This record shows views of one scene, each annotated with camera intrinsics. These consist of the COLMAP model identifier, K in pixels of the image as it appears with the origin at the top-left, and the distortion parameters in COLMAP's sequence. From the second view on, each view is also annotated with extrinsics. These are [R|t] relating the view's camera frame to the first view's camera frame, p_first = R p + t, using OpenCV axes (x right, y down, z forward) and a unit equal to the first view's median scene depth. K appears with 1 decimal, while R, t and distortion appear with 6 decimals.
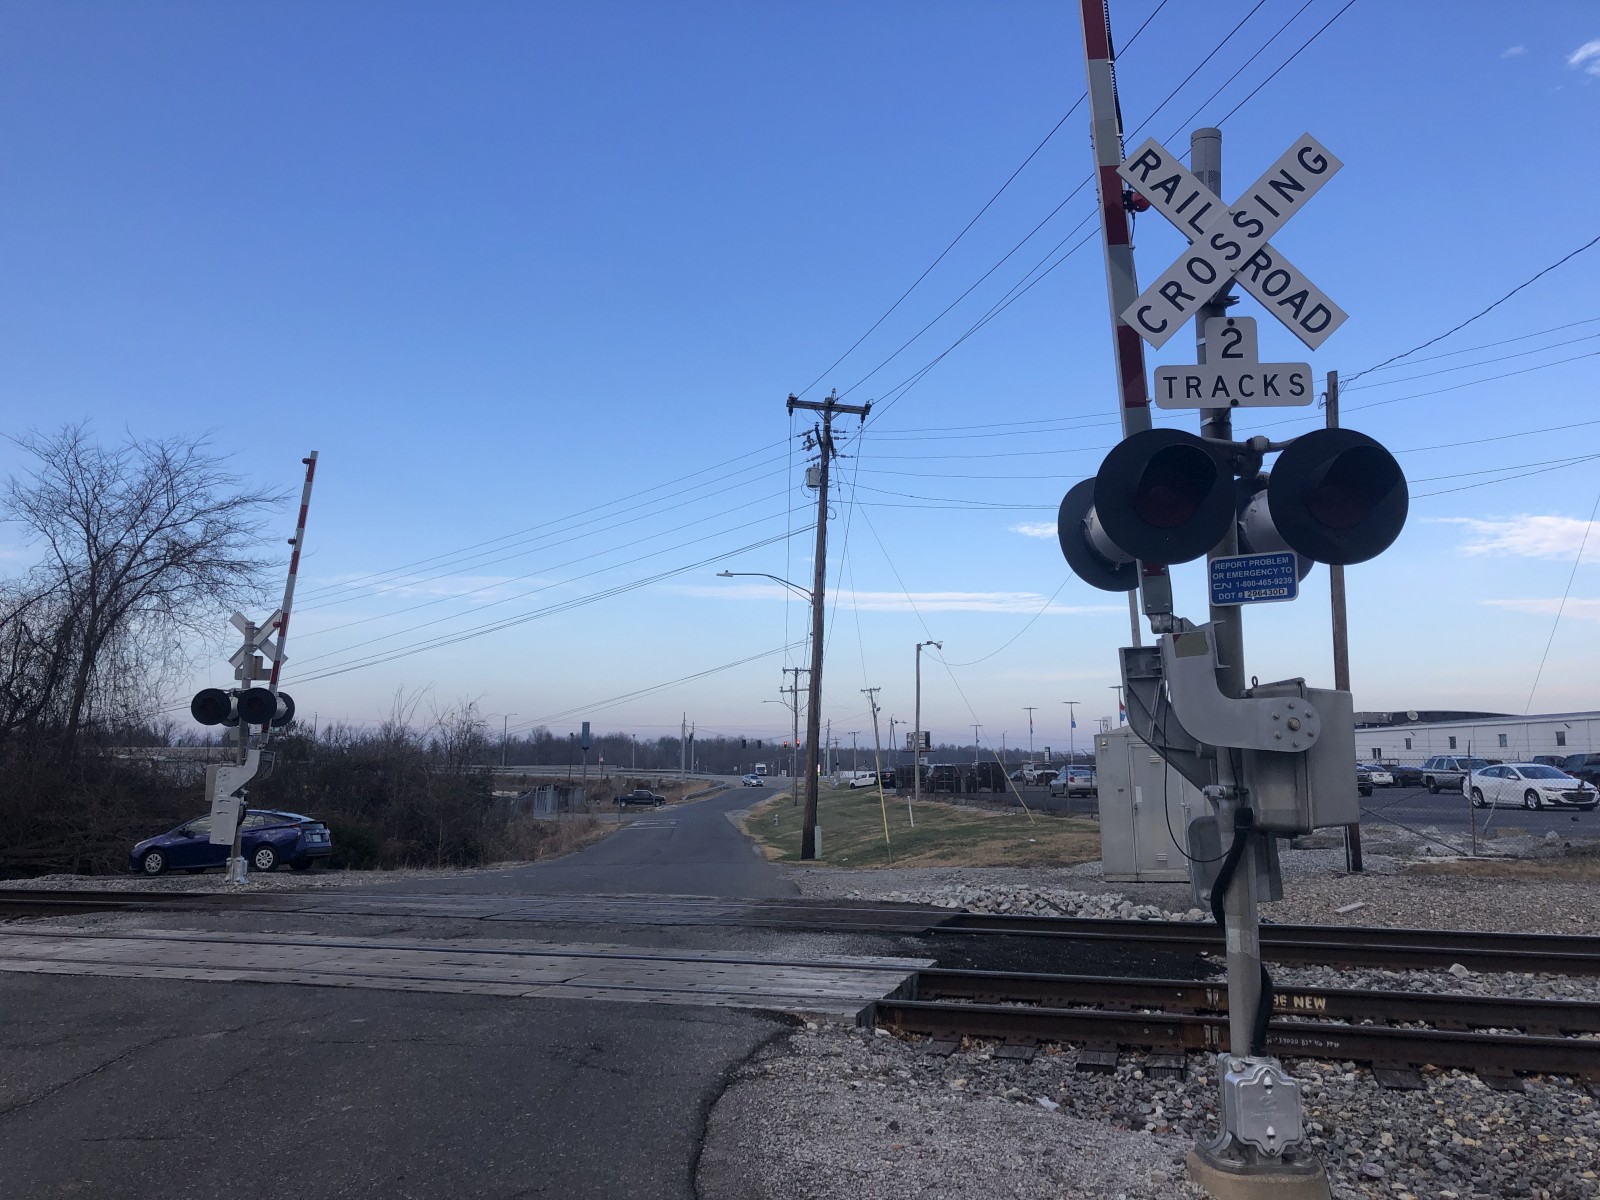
lens RADIAL K [[1249.5, 0, 800.0], [0, 1249.5, 600.0], [0, 0, 1]] dist [-0.005307, -0.005950]
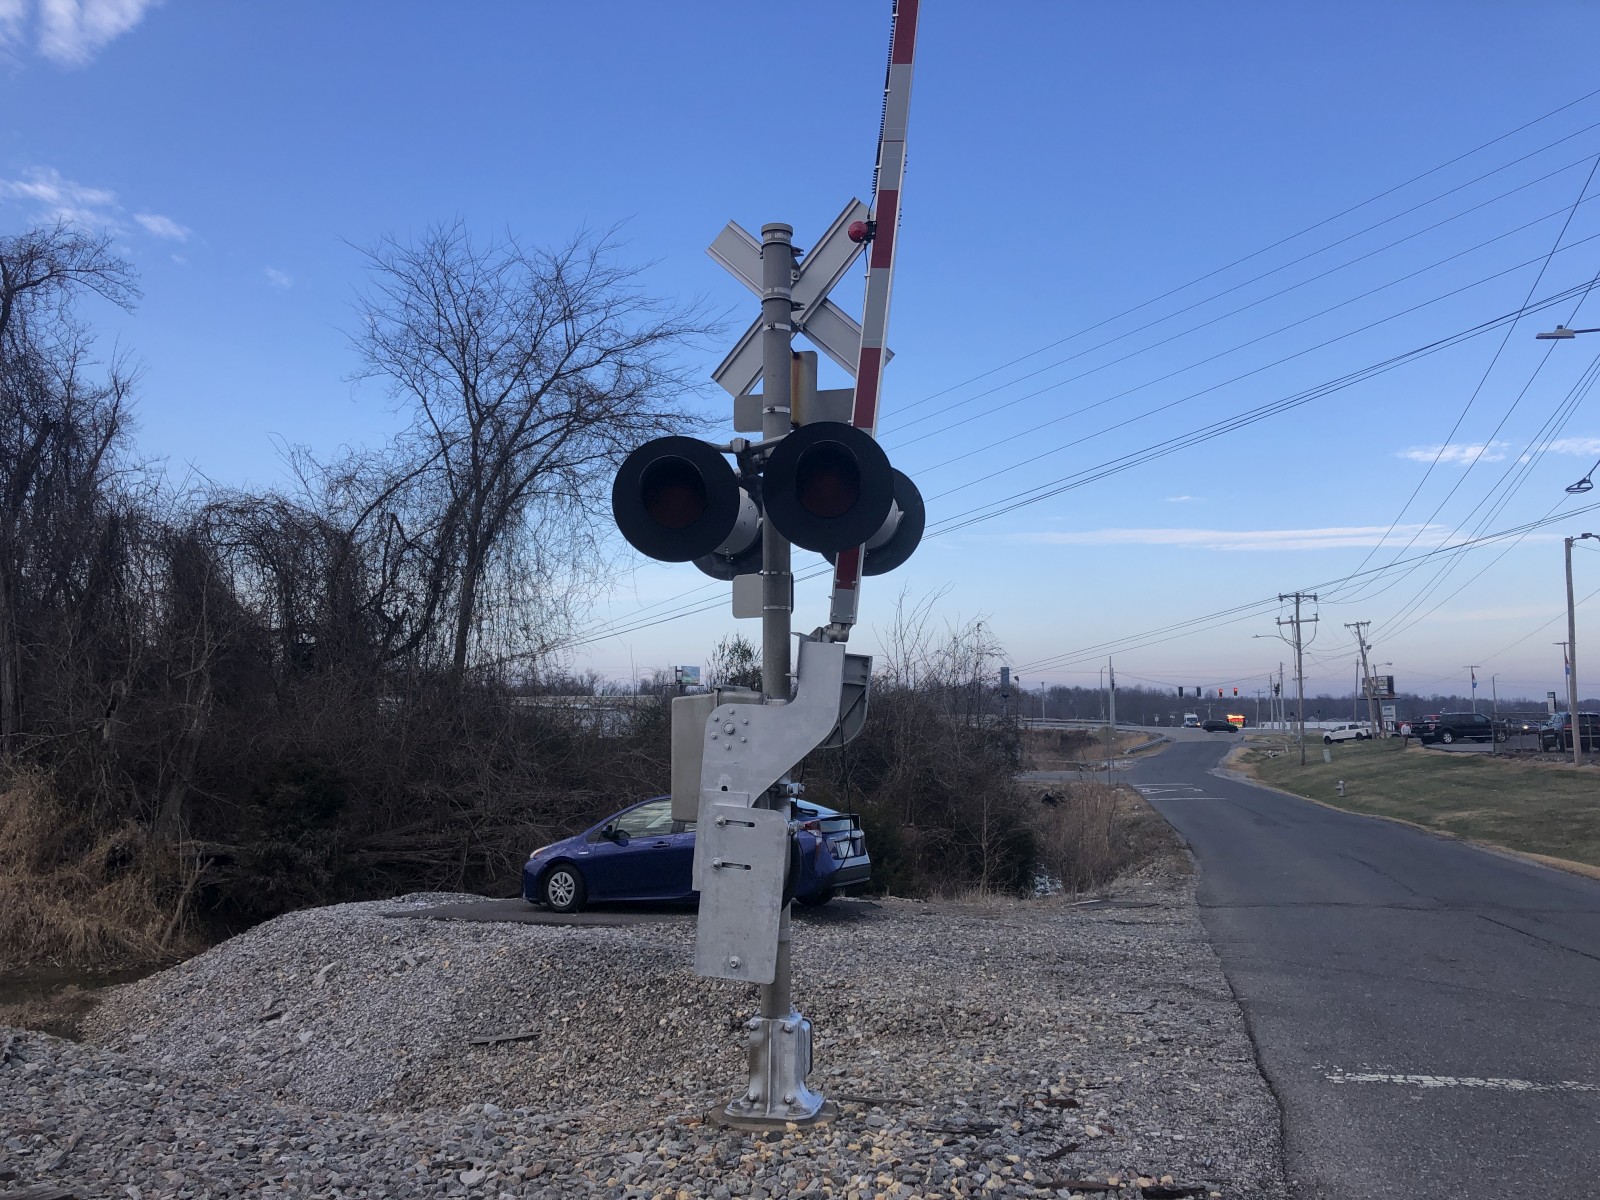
lens RADIAL K [[1358.8, 0, 800.0], [0, 1358.8, 600.0], [0, 0, 1]] dist [0.002219, -0.006434]
pose [[0.951029, -0.025917, -0.308014, -0.159627], [0.040356, 0.998360, 0.040599, 0.044748], [0.306457, -0.051041, 0.950515, 0.324170]]
